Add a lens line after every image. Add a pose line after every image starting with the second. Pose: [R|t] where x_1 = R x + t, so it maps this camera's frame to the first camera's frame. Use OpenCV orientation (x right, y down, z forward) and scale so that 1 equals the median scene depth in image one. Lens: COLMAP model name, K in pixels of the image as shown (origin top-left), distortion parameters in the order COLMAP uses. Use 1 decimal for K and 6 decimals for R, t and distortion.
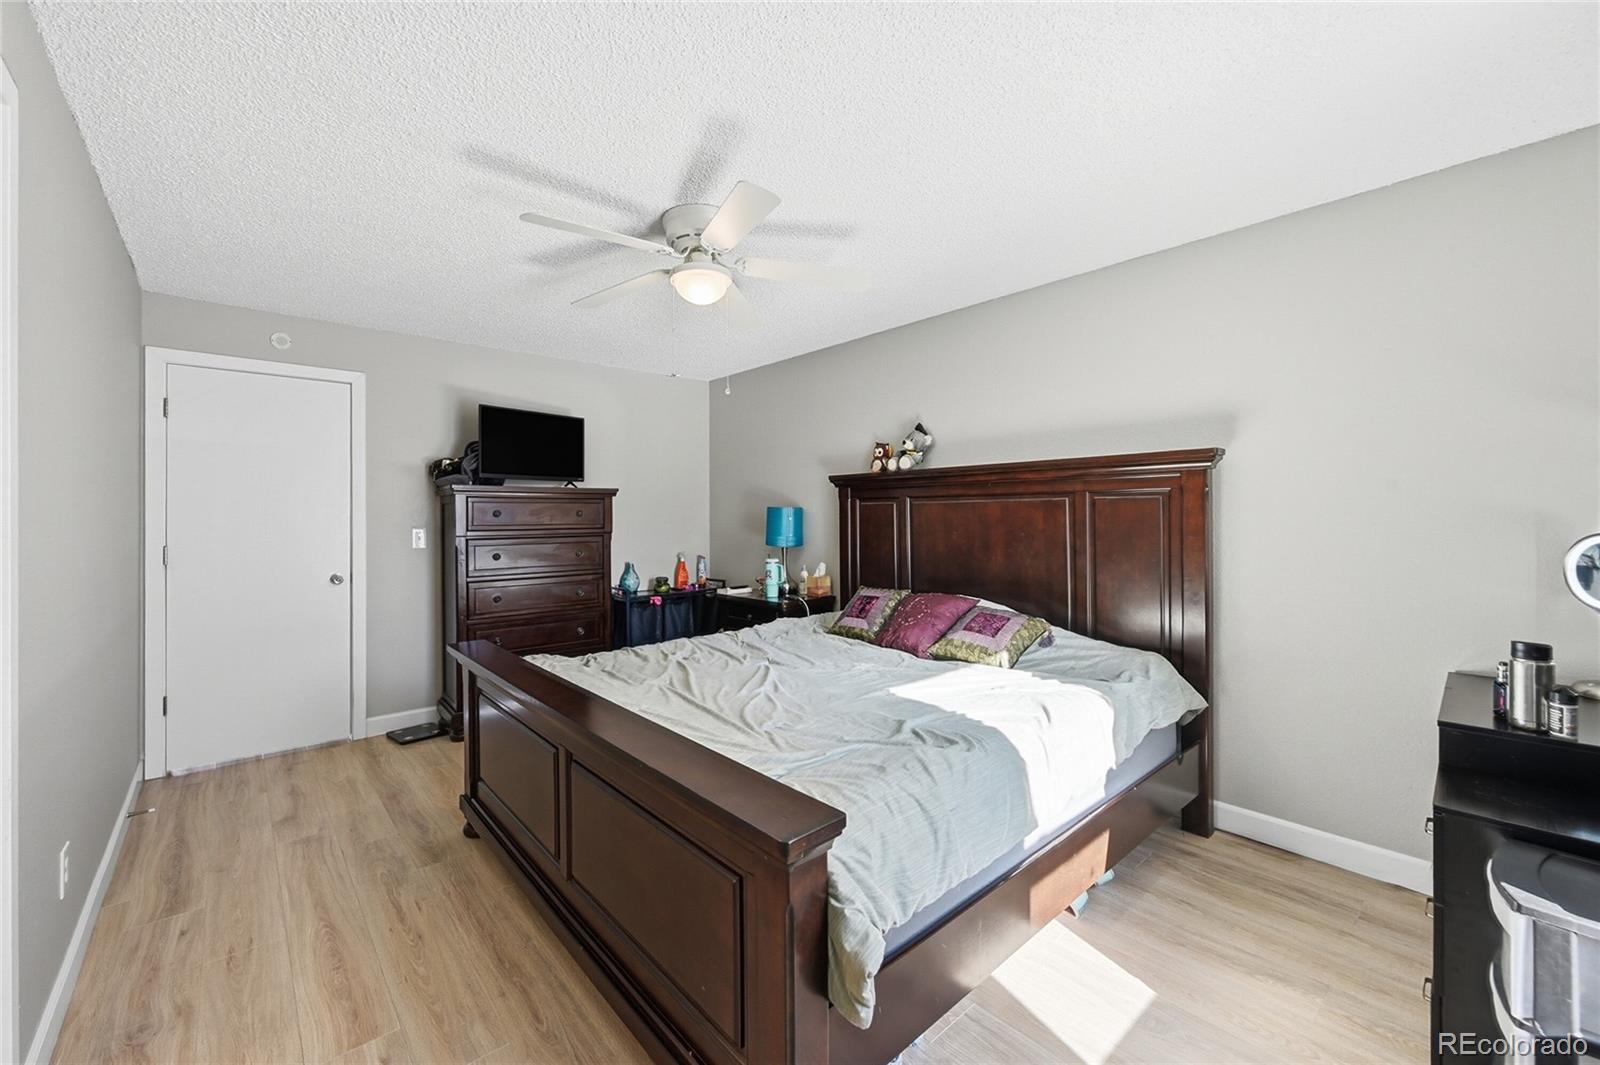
lens RADIAL K [[638.2, 0, 799.2], [0, 638.2, 528.7], [0, 0, 1]] dist [-0.000518, 0.000115]
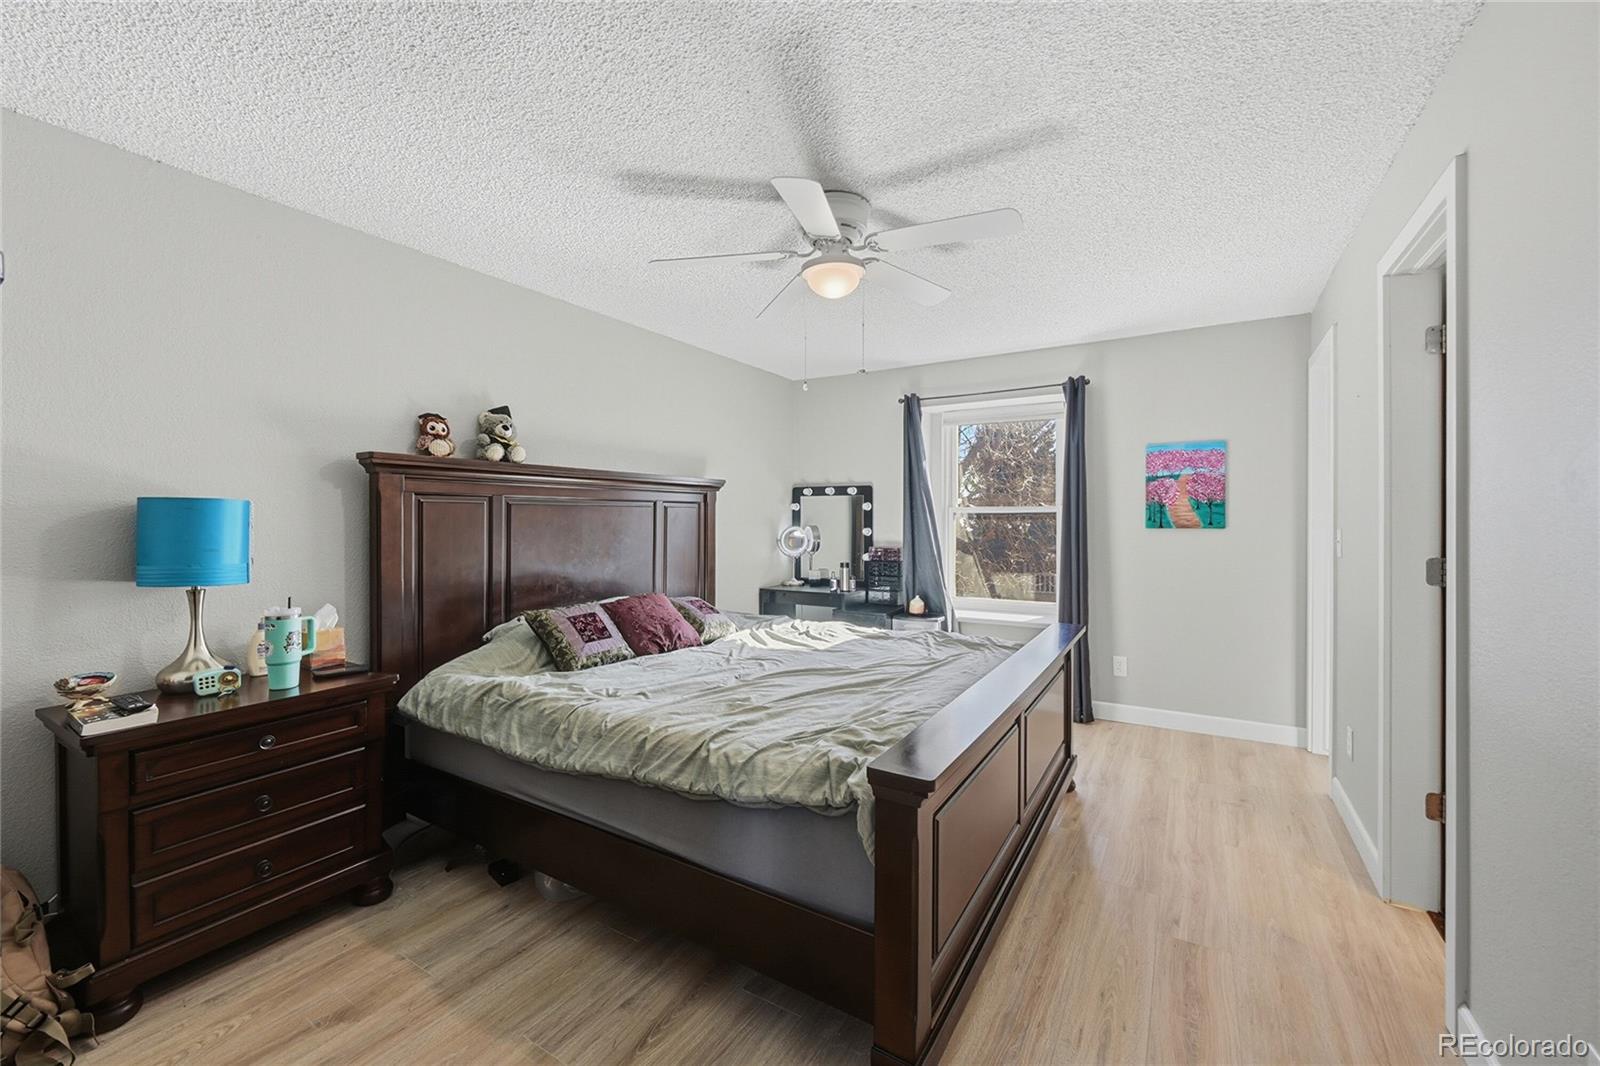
lens RADIAL K [[638.2, 0, 799.2], [0, 638.2, 529.2], [0, 0, 1]] dist [-0.000518, 0.000115]
pose [[-0.284511, -0.021789, 0.958425, -1.157512], [0.024265, 0.999258, 0.029921, -0.034624], [-0.958366, 0.031769, -0.283771, 1.445588]]
